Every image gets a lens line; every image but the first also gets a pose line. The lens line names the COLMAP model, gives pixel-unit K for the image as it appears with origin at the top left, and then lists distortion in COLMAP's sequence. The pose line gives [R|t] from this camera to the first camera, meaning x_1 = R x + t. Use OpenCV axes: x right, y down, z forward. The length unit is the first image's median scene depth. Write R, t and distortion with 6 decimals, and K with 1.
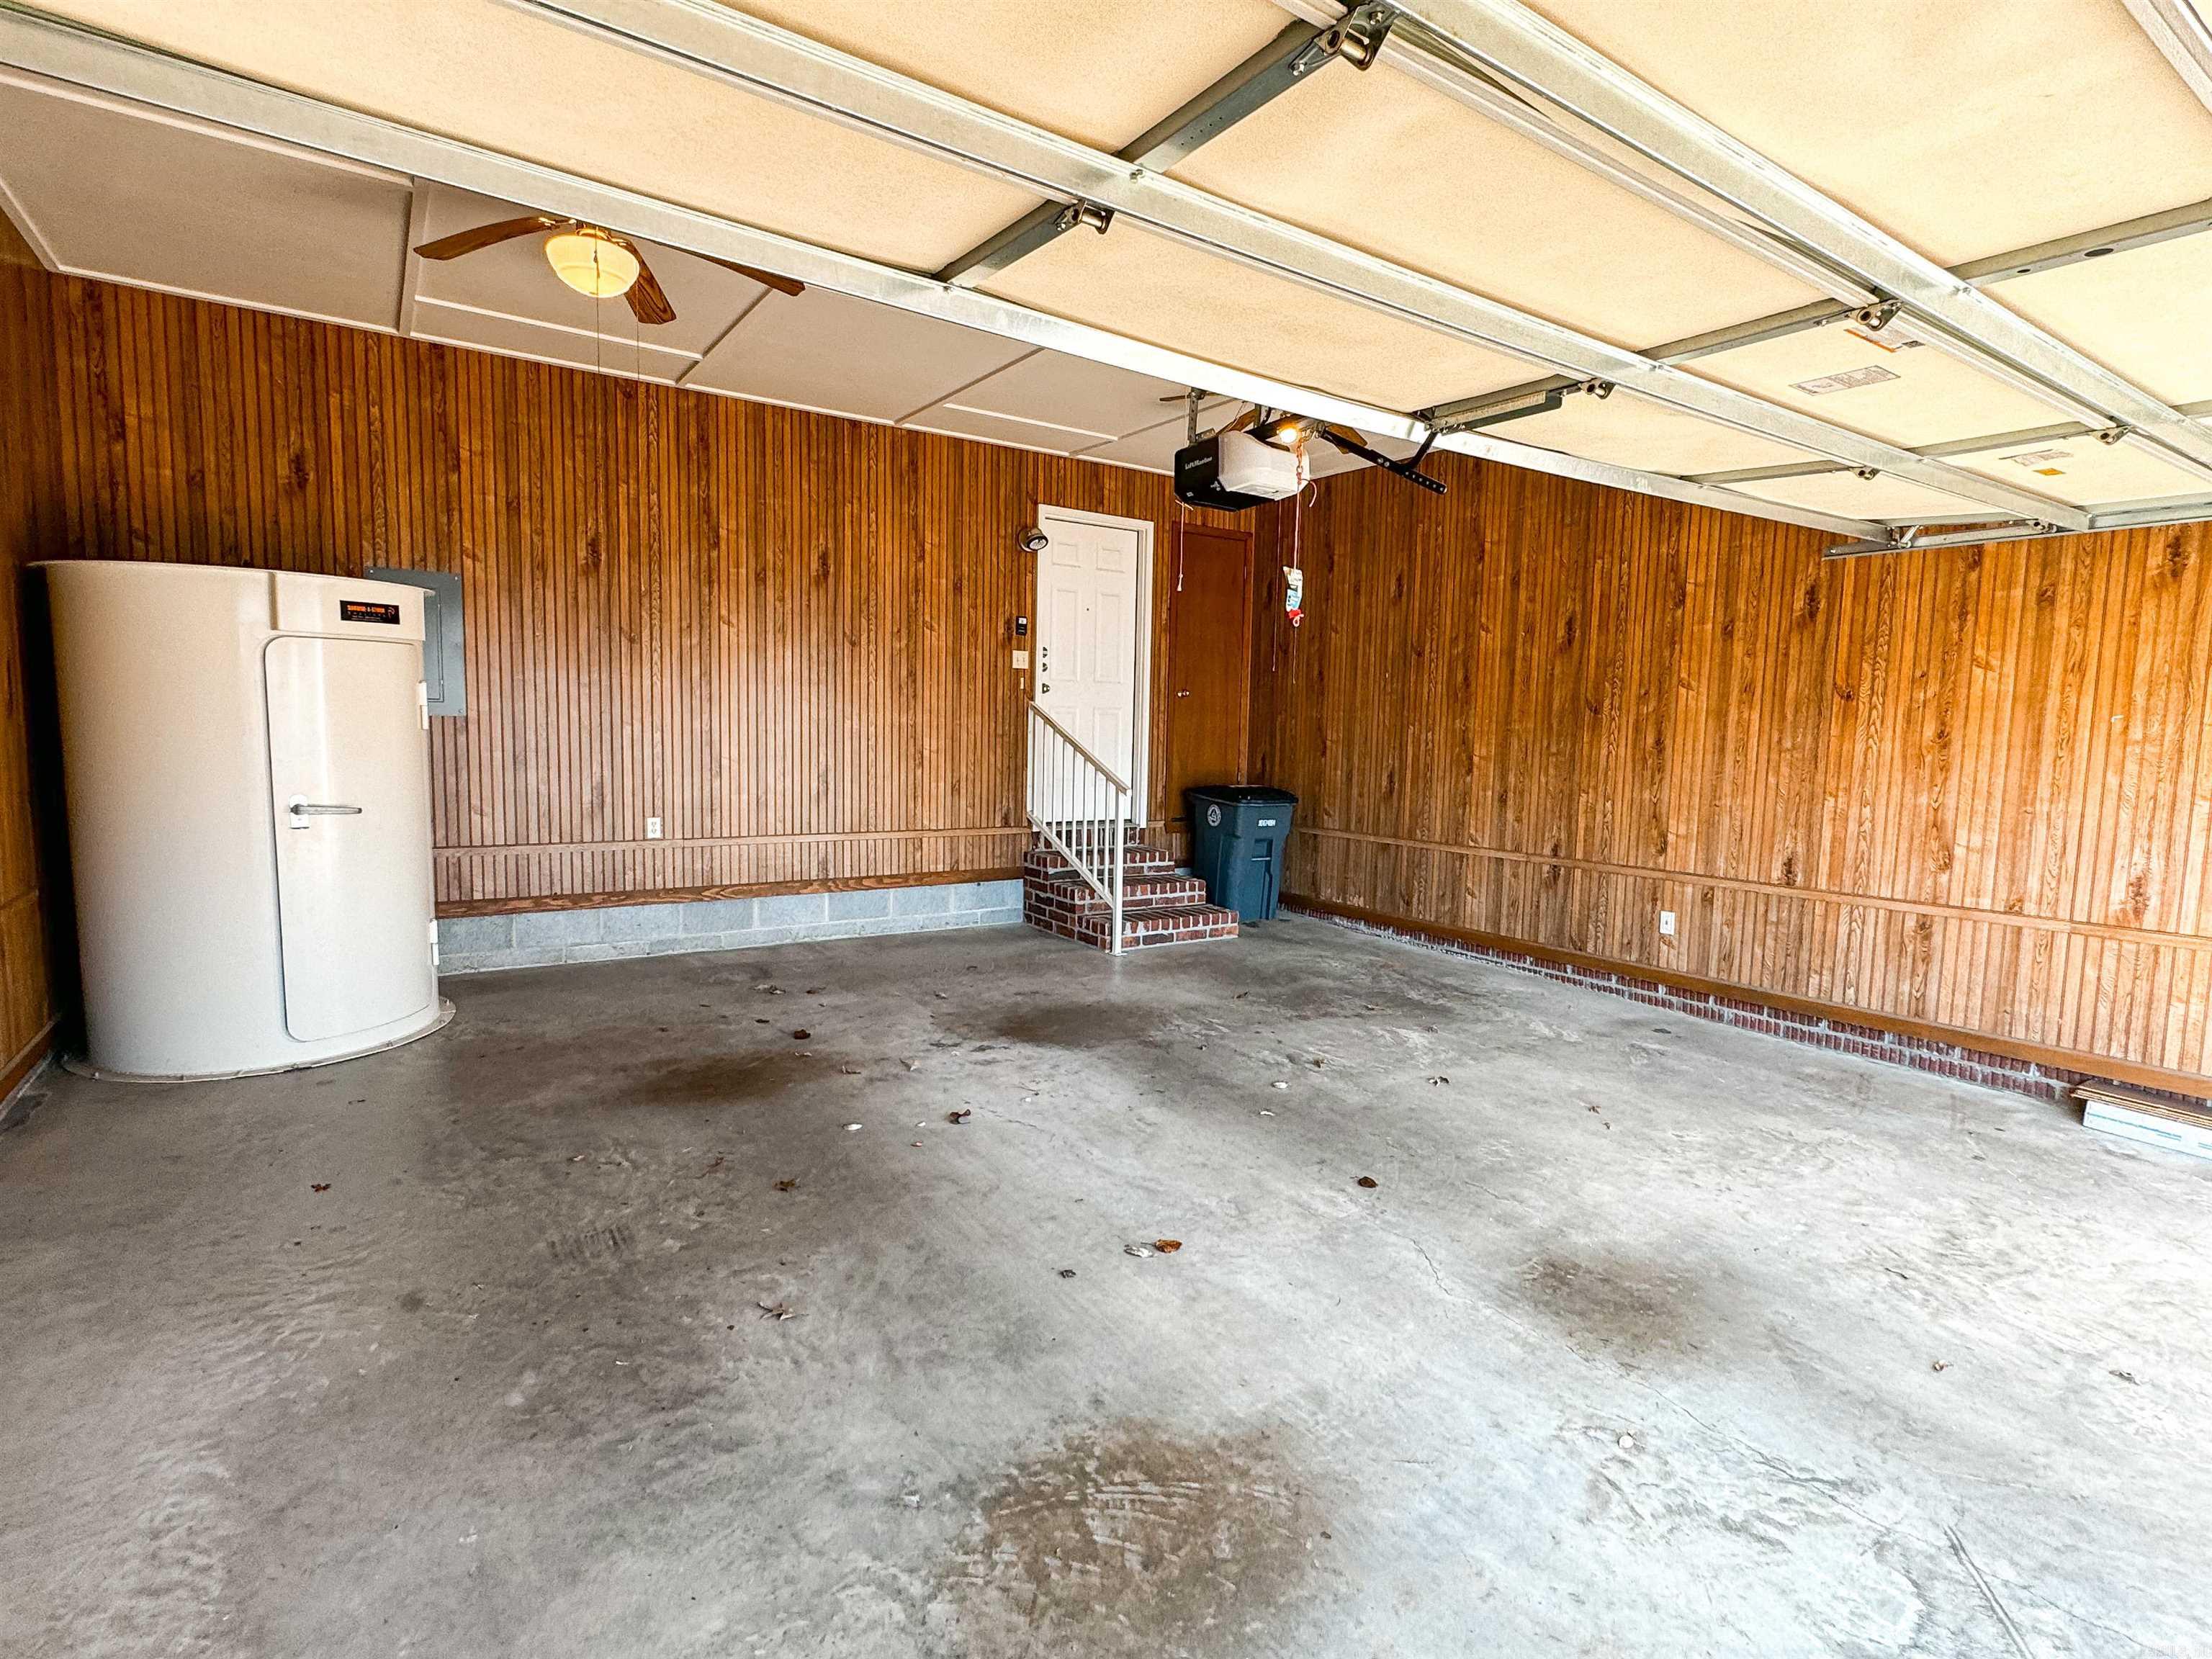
lens RADIAL K [[1098.5, 0, 1104.7], [0, 1098.5, 828.0], [0, 0, 1]] dist [-0.003940, -0.000055]
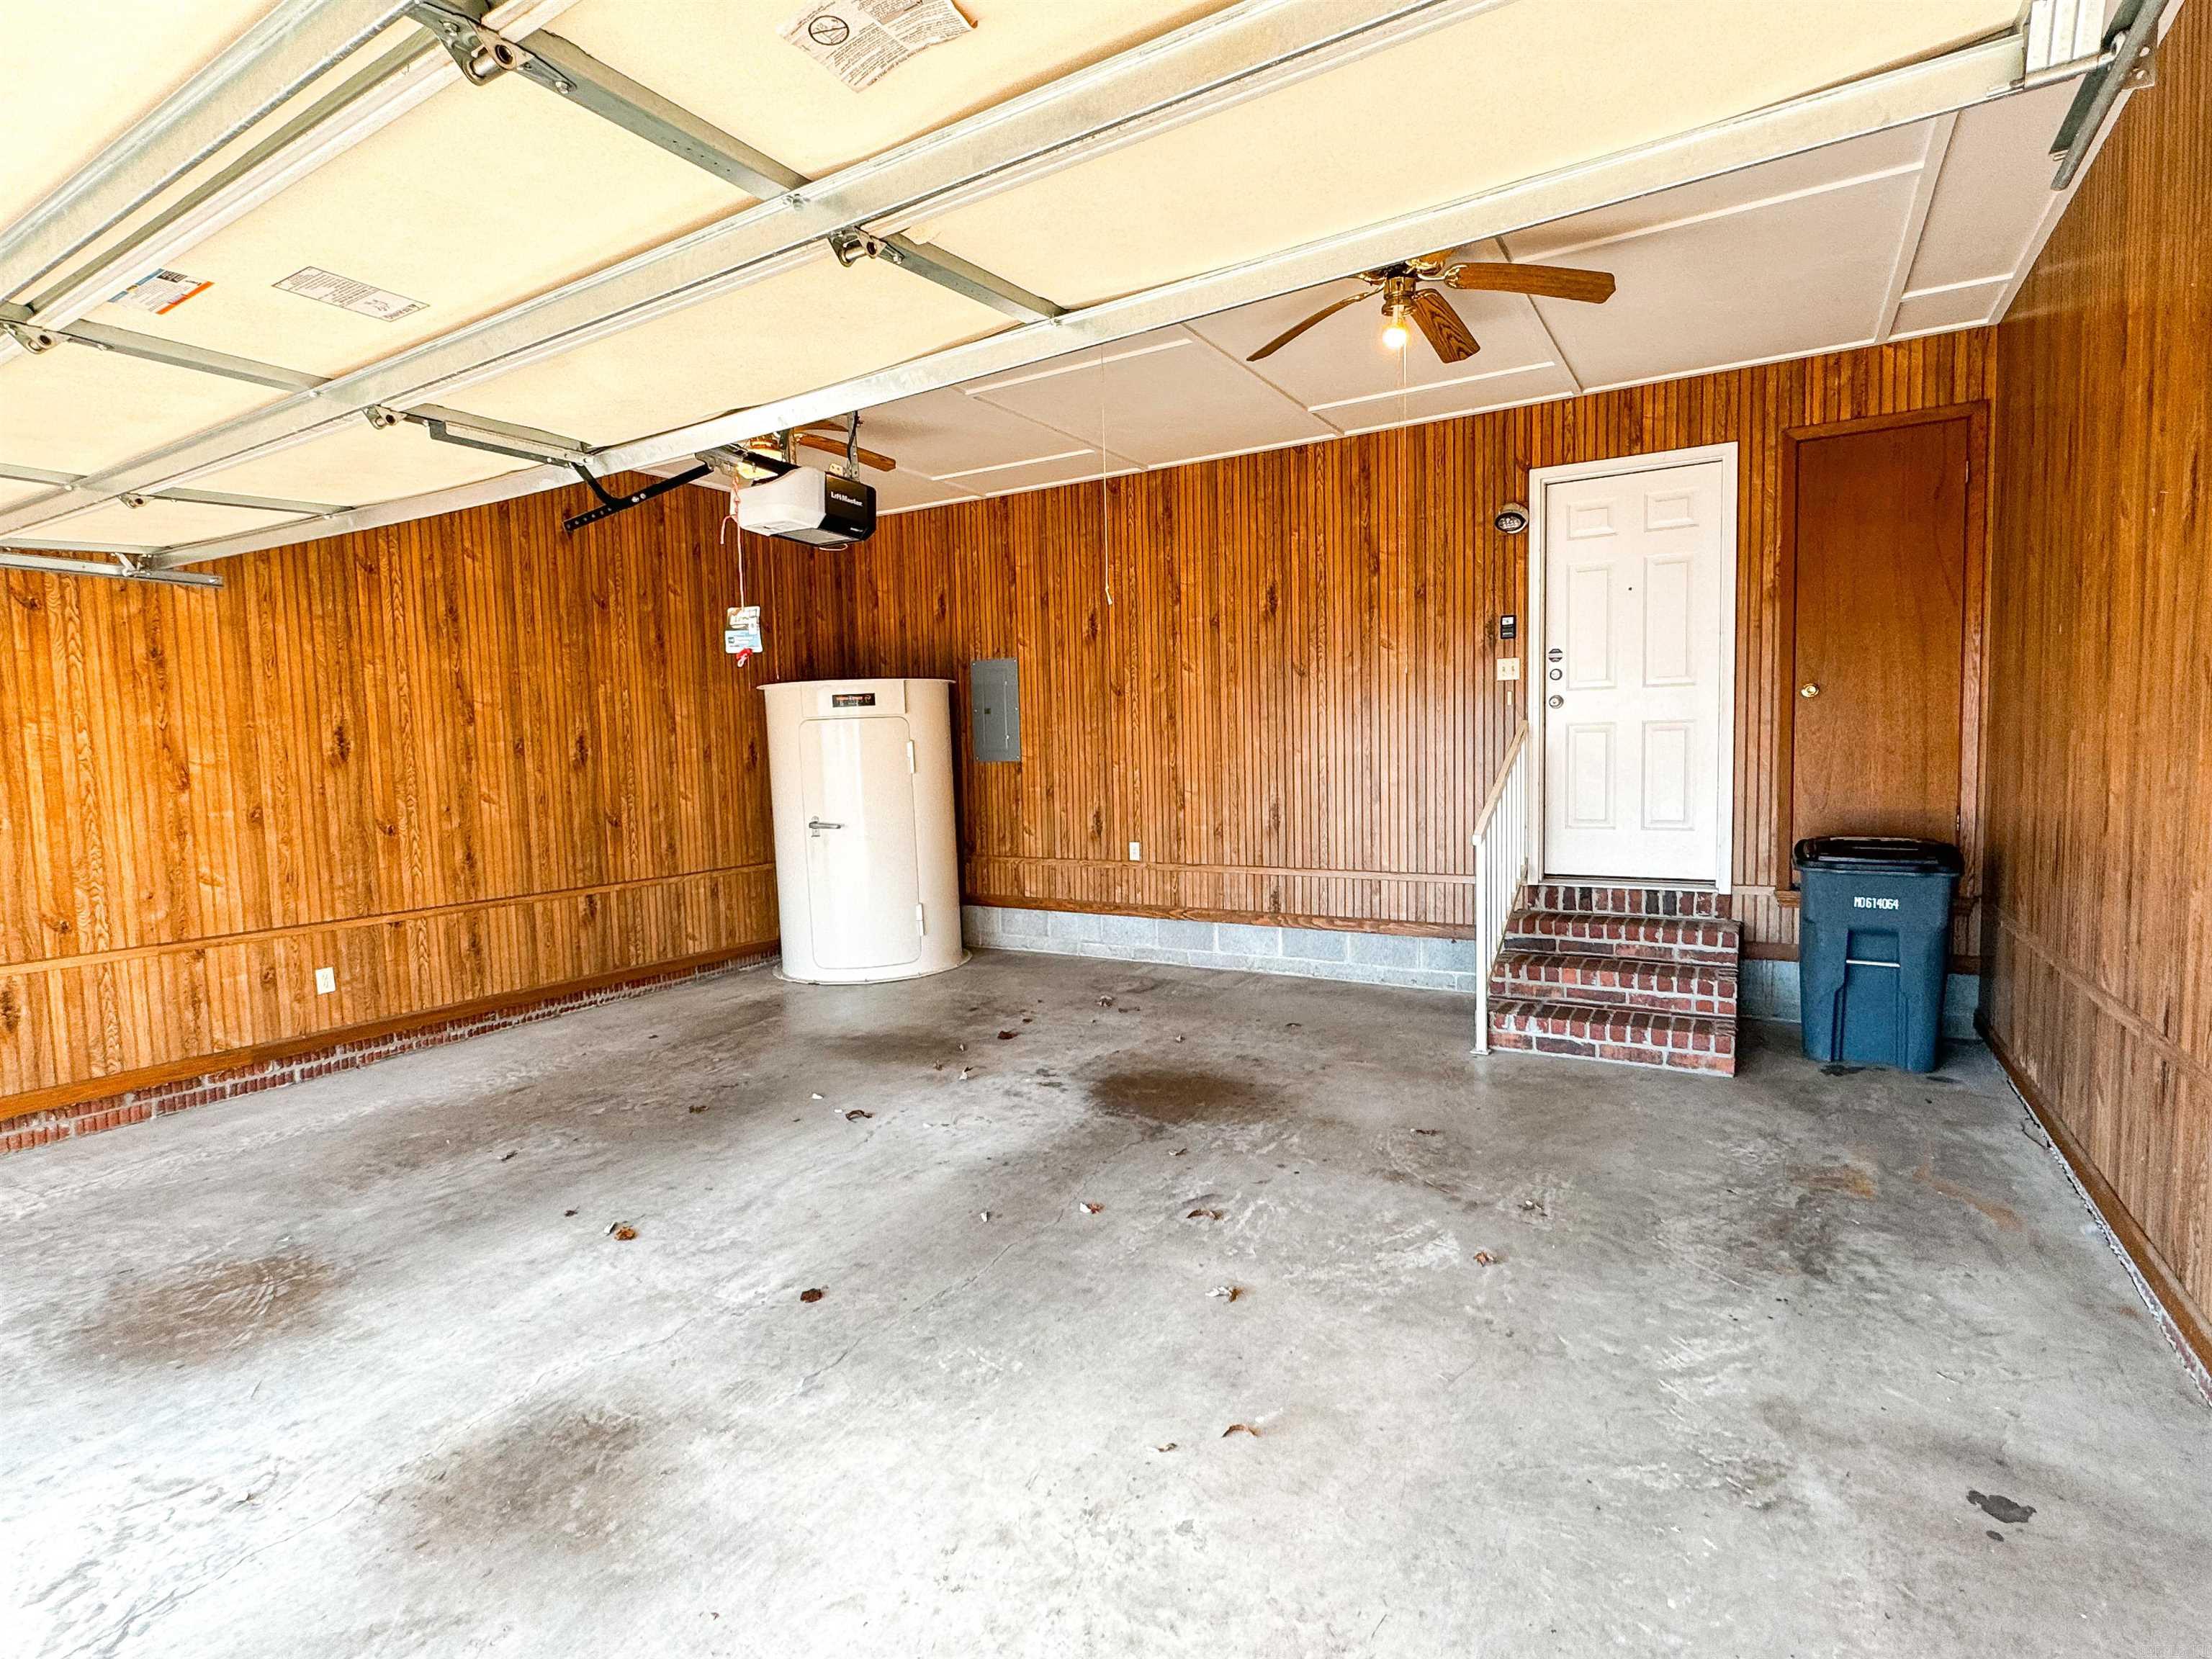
lens RADIAL K [[1098.5, 0, 1104.5], [0, 1098.5, 826.6], [0, 0, 1]] dist [-0.003940, -0.000055]
pose [[0.419864, 0.032954, -0.906989, 0.754967], [-0.052786, 0.998536, 0.011844, -0.045803], [0.906051, 0.042903, 0.420988, 0.566595]]
